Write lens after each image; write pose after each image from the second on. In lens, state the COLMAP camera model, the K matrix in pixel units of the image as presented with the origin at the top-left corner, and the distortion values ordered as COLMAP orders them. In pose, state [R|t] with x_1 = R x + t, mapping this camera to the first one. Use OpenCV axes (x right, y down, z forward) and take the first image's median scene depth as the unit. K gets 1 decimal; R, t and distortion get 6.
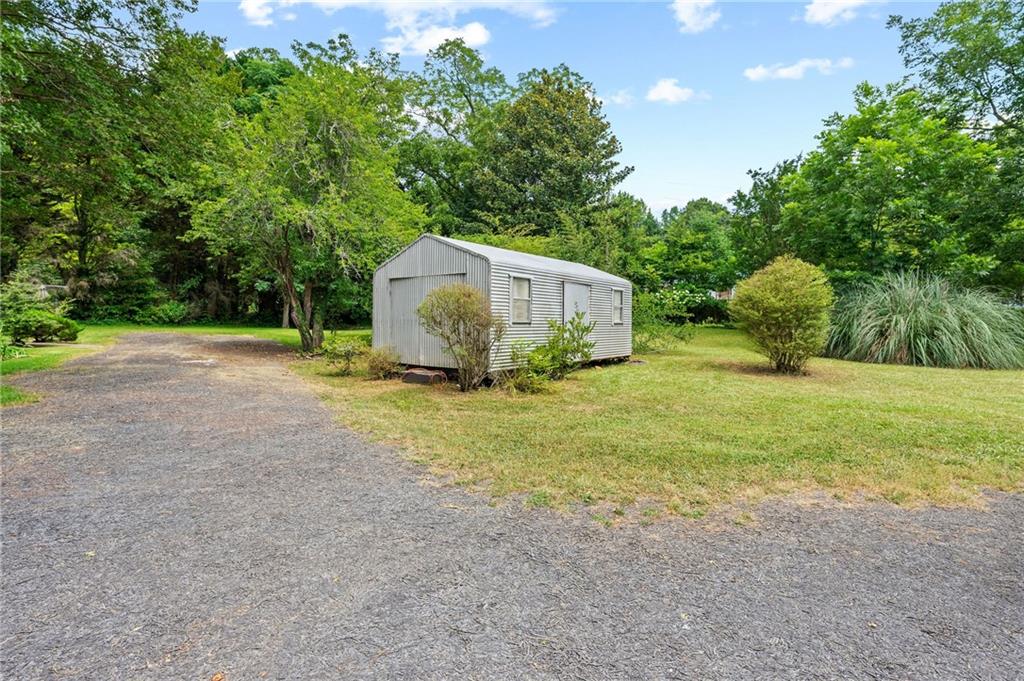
lens RADIAL K [[468.9, 0, 511.5], [0, 468.9, 336.8], [0, 0, 1]] dist [-0.013193, 0.001305]
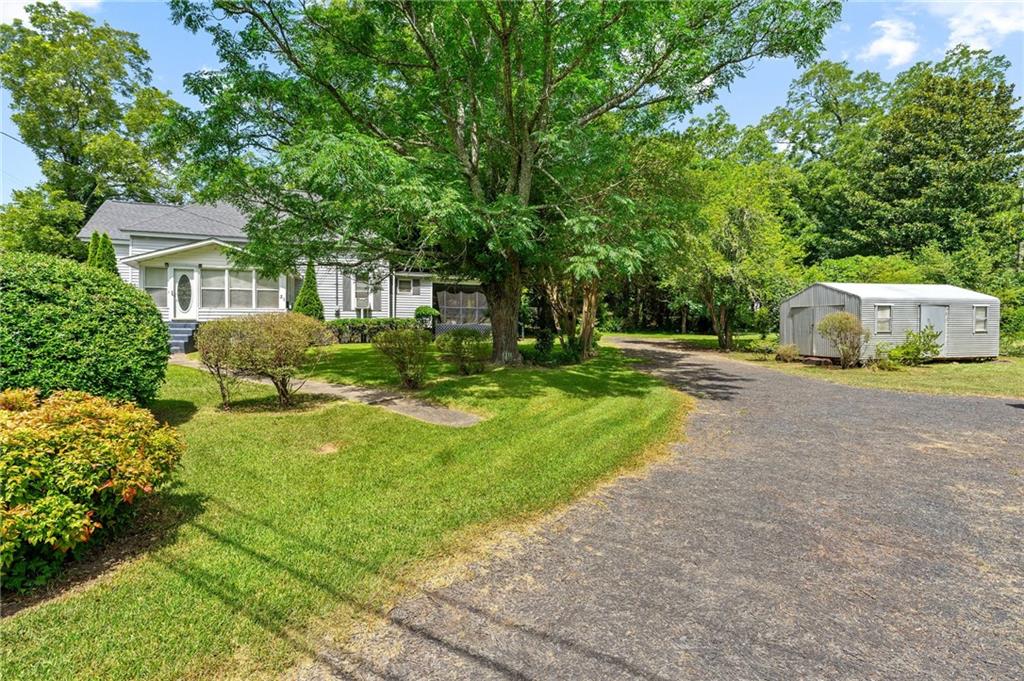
lens RADIAL K [[468.9, 0, 509.3], [0, 468.9, 337.5], [0, 0, 1]] dist [-0.013193, 0.001305]
pose [[0.769452, 0.004051, -0.638691, 0.051232], [-0.009377, 0.999944, -0.004955, 0.009090], [0.638635, 0.009801, 0.769447, -1.120438]]
